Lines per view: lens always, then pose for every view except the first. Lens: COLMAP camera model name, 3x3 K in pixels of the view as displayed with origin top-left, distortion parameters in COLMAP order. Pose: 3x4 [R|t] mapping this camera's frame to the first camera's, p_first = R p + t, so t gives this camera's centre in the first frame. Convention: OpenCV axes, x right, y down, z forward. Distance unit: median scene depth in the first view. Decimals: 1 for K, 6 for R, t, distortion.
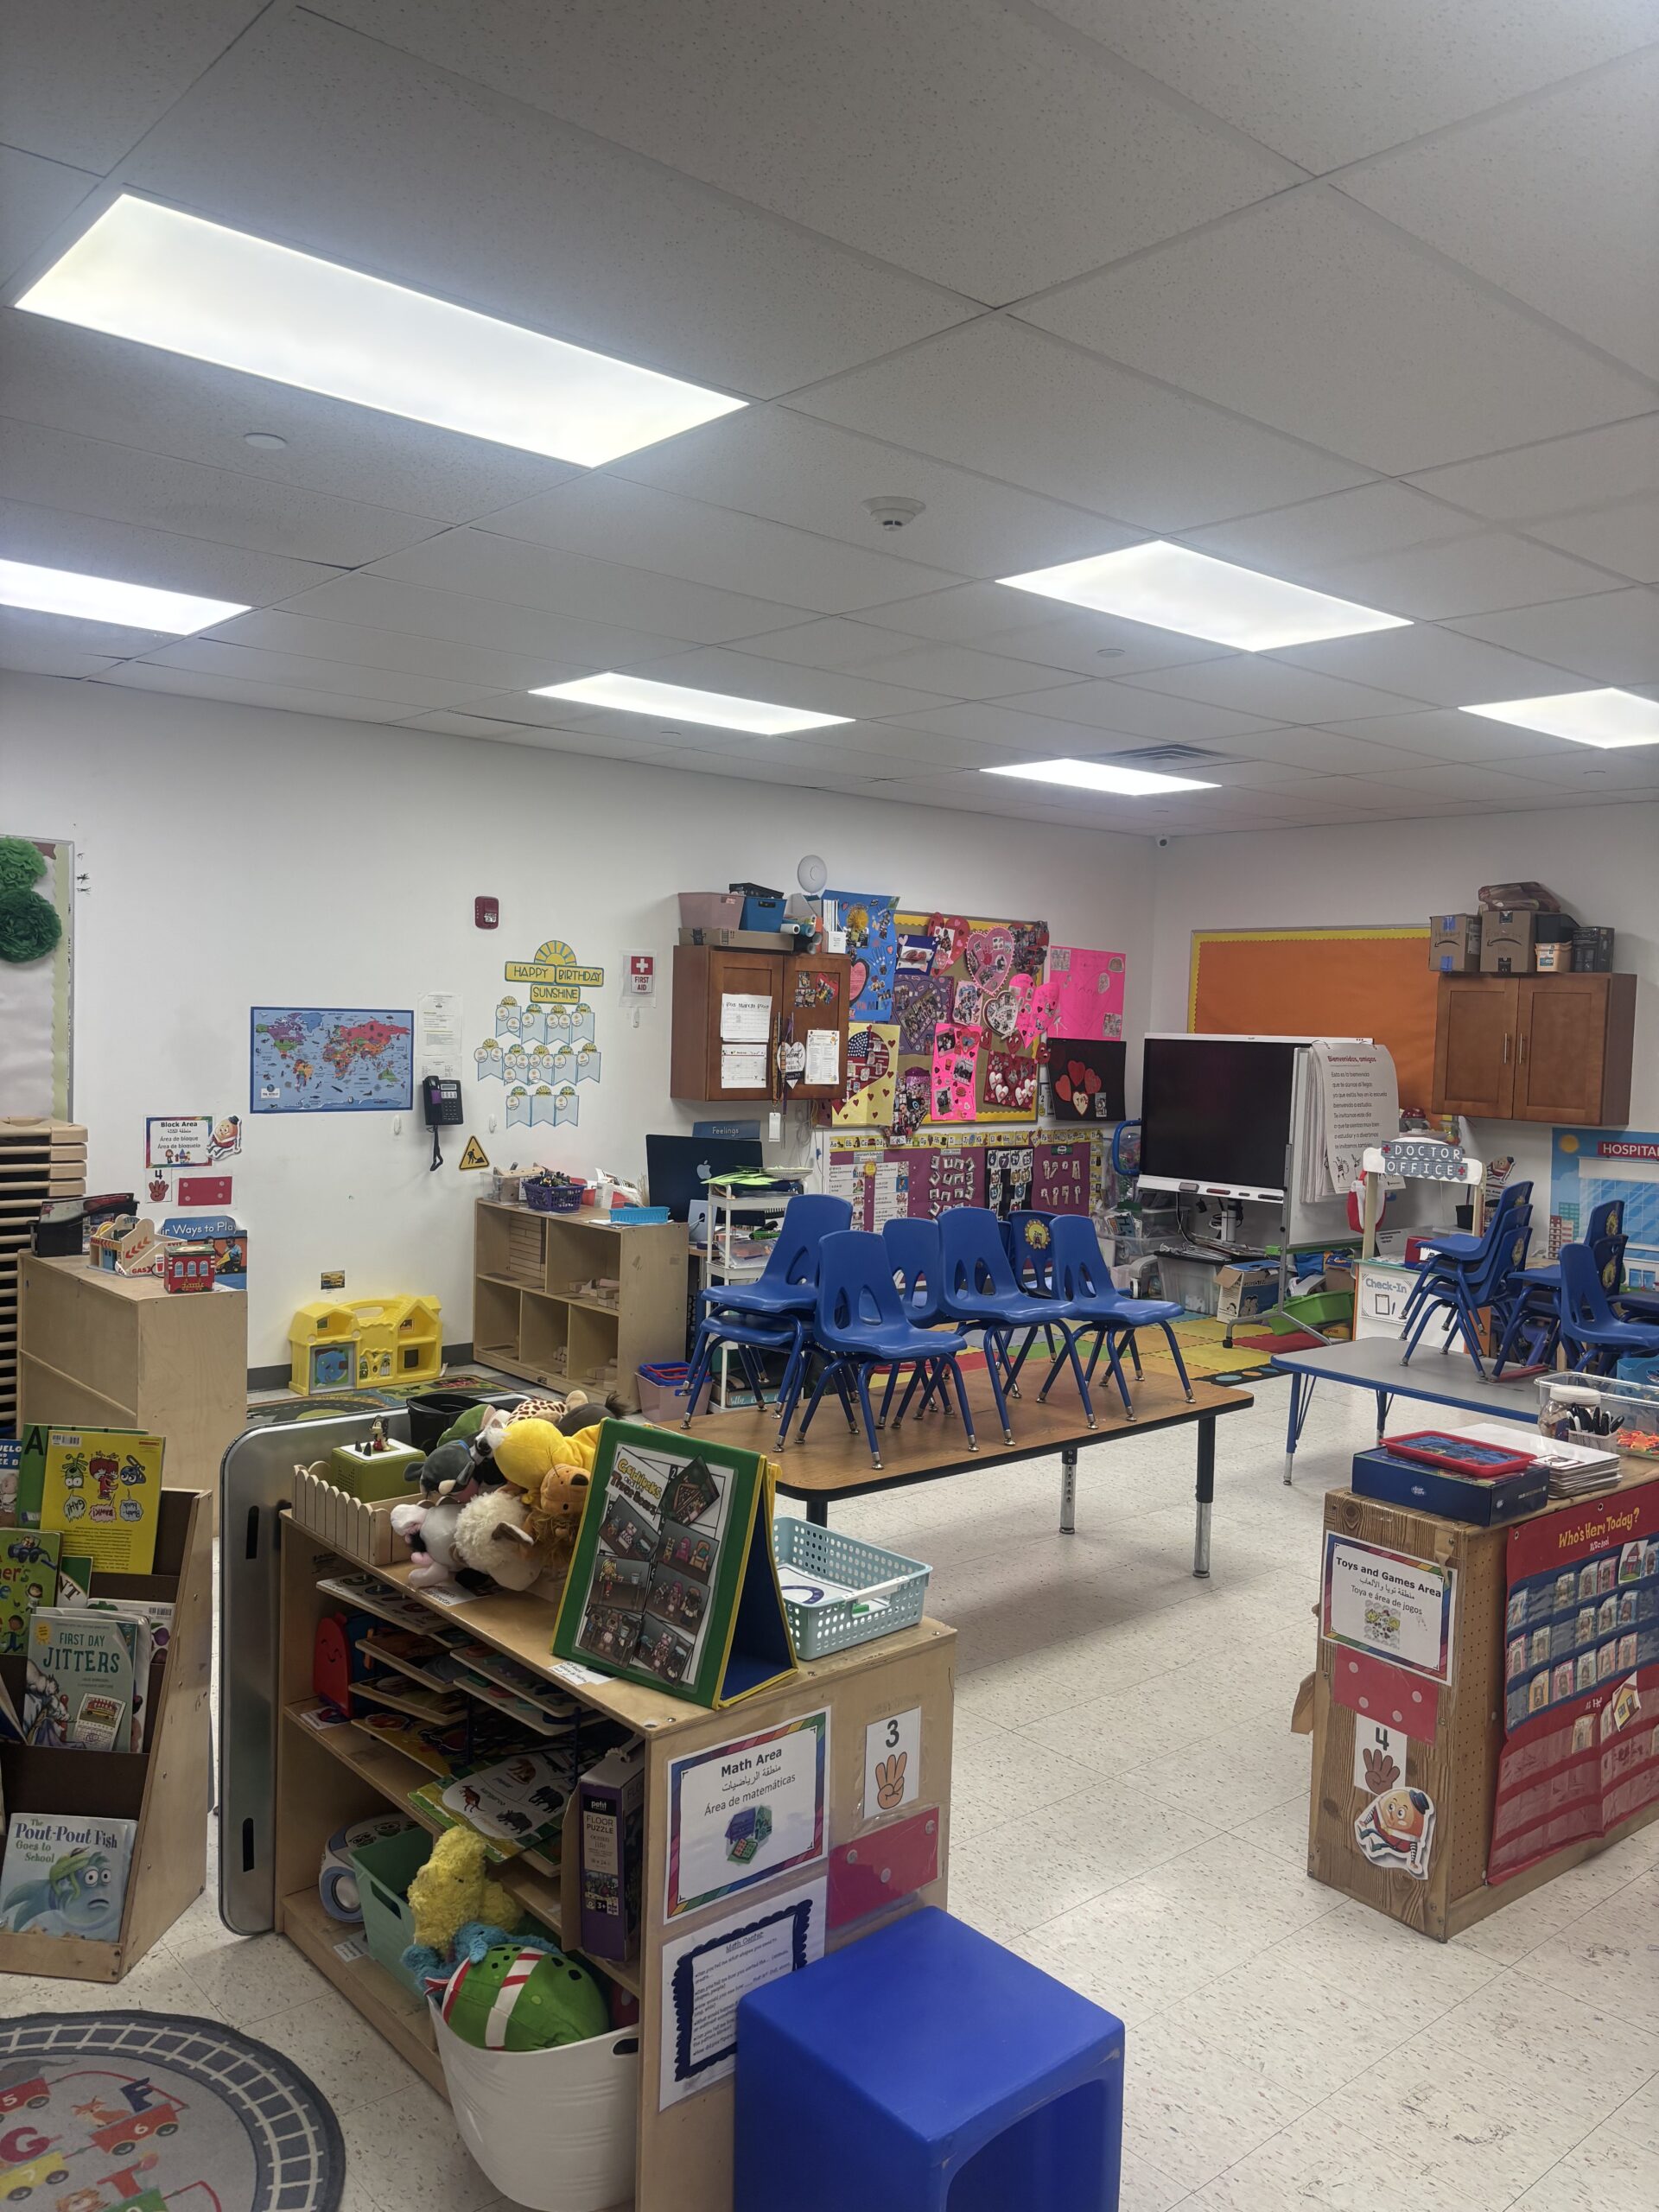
lens RADIAL K [[1654.1, 0, 818.3], [0, 1654.1, 1103.0], [0, 0, 1]] dist [0.047627, -0.057636]
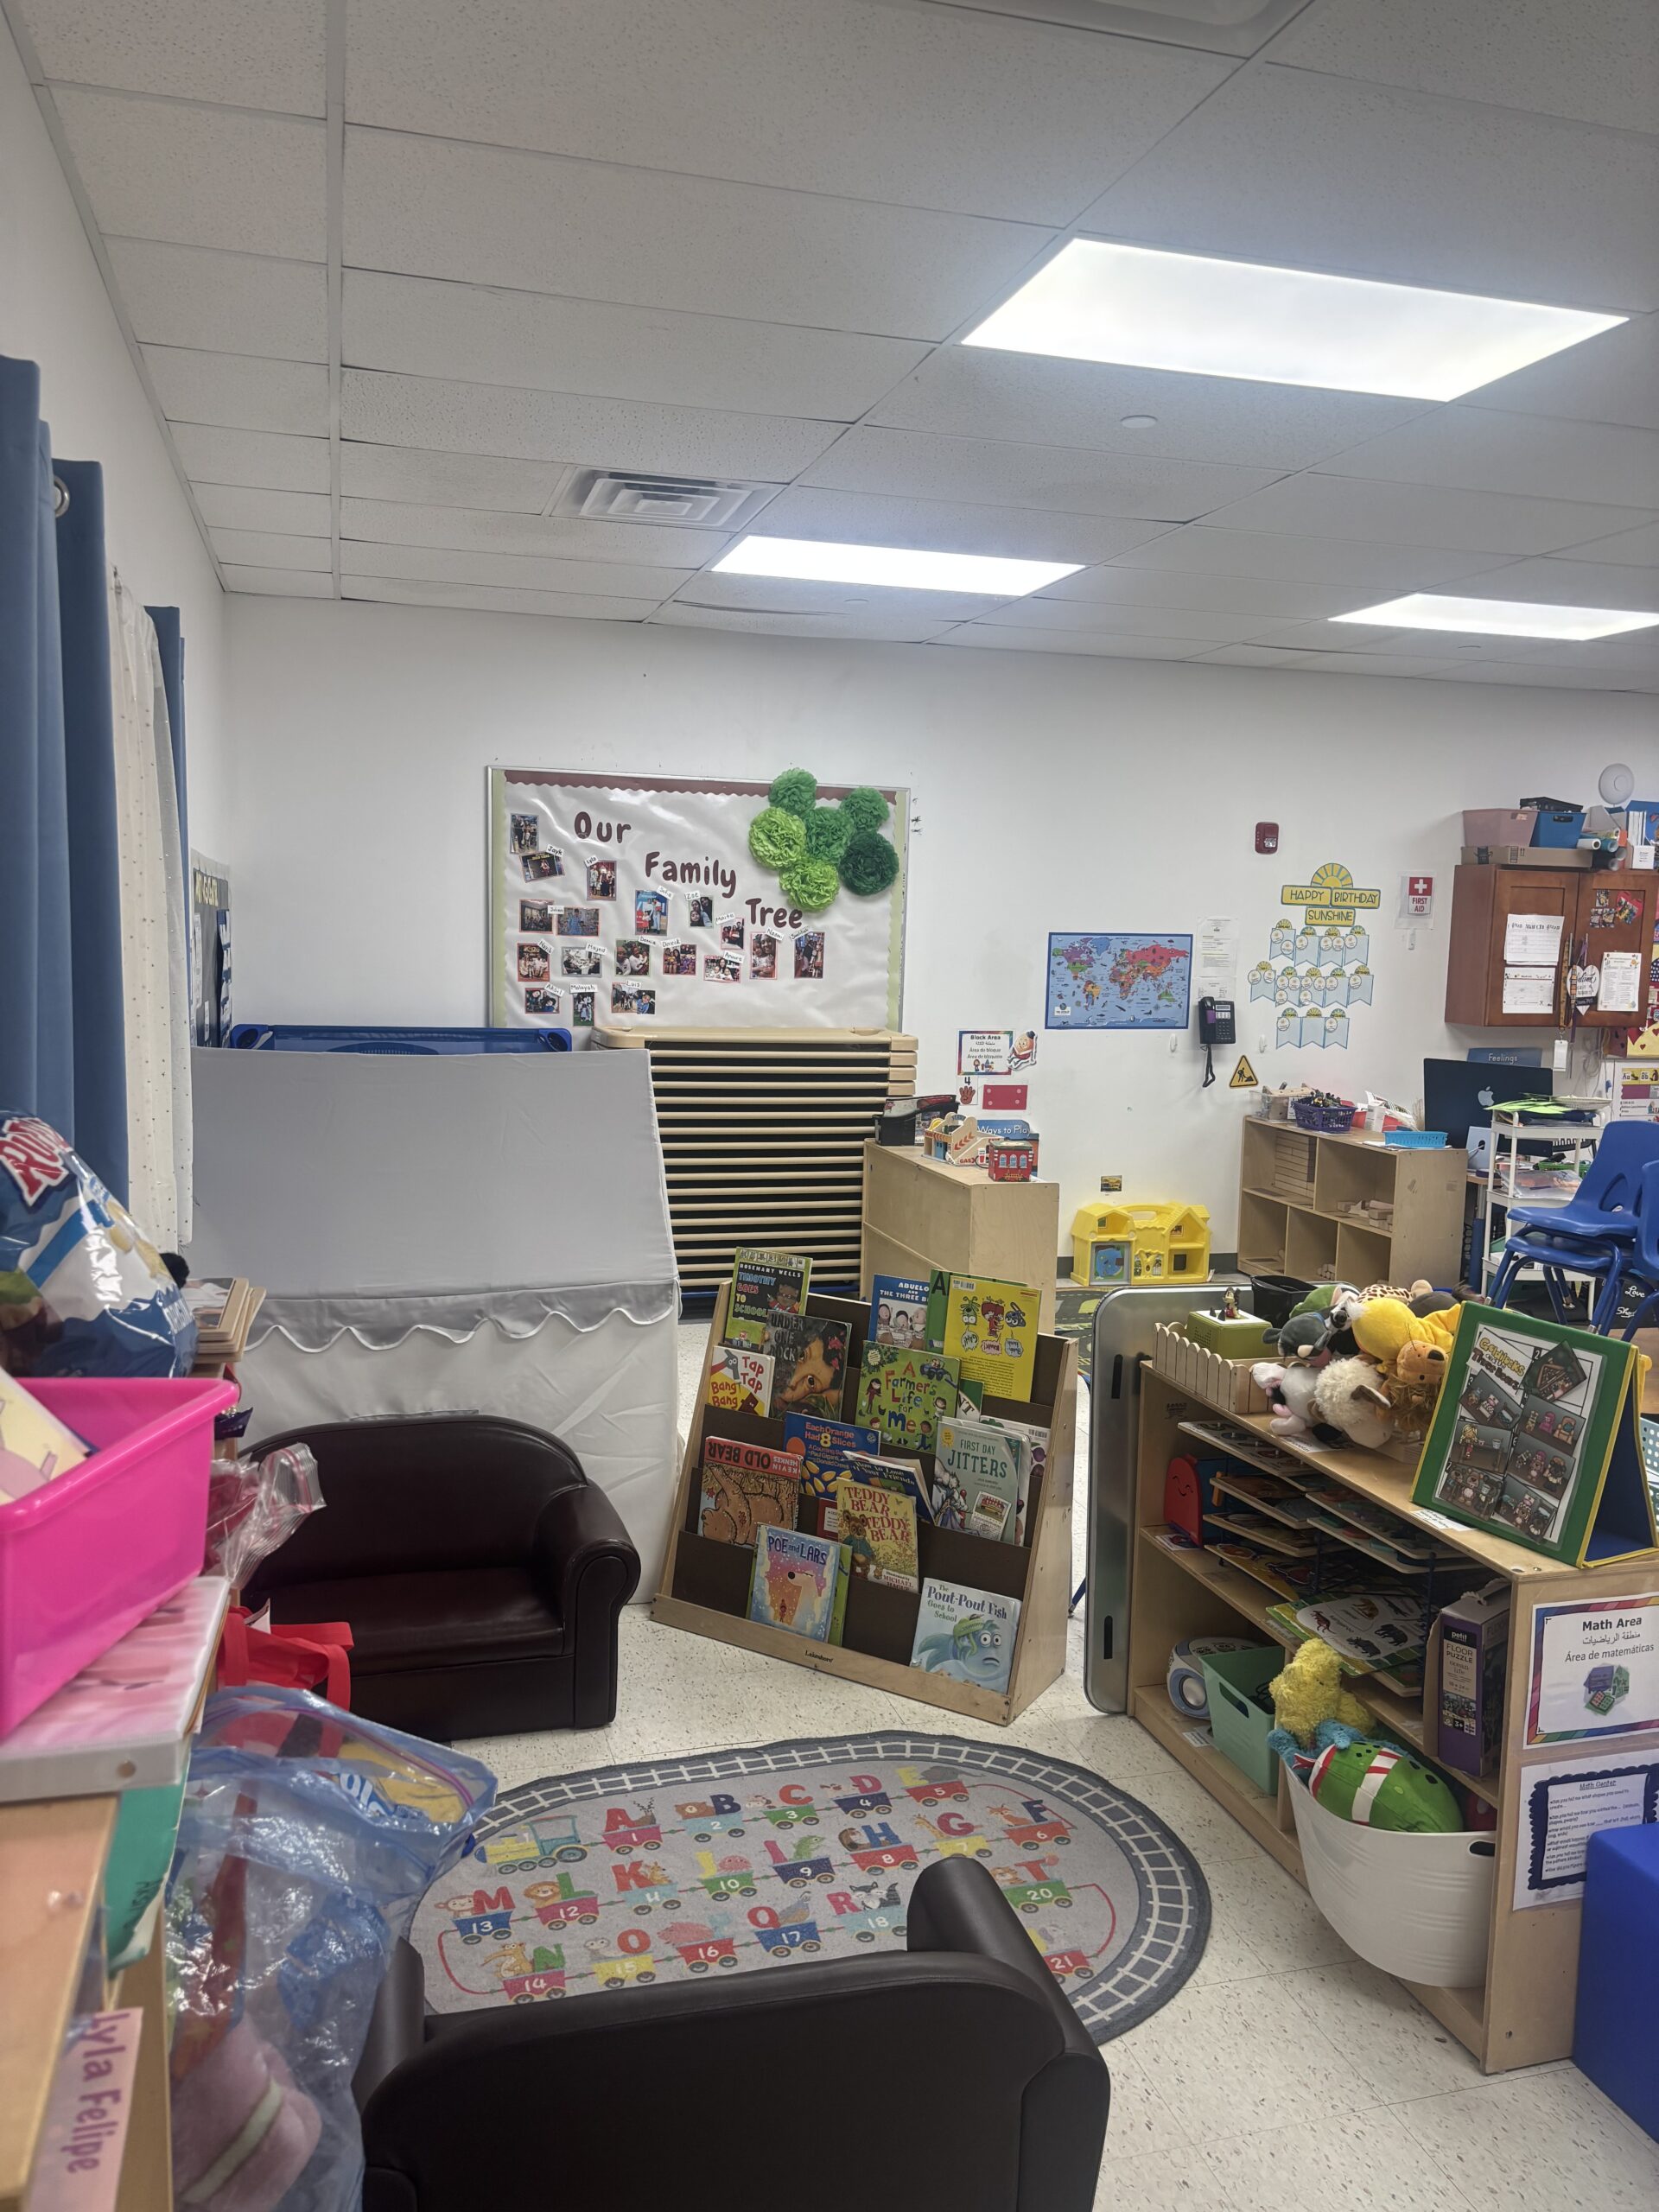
lens RADIAL K [[1654.1, 0, 793.1], [0, 1654.1, 1104.5], [0, 0, 1]] dist [0.047627, -0.057636]
pose [[0.905776, 0.038482, -0.422006, -0.059253], [-0.019636, 0.998610, 0.048916, 0.012984], [0.423302, -0.036020, 0.905272, -0.148571]]
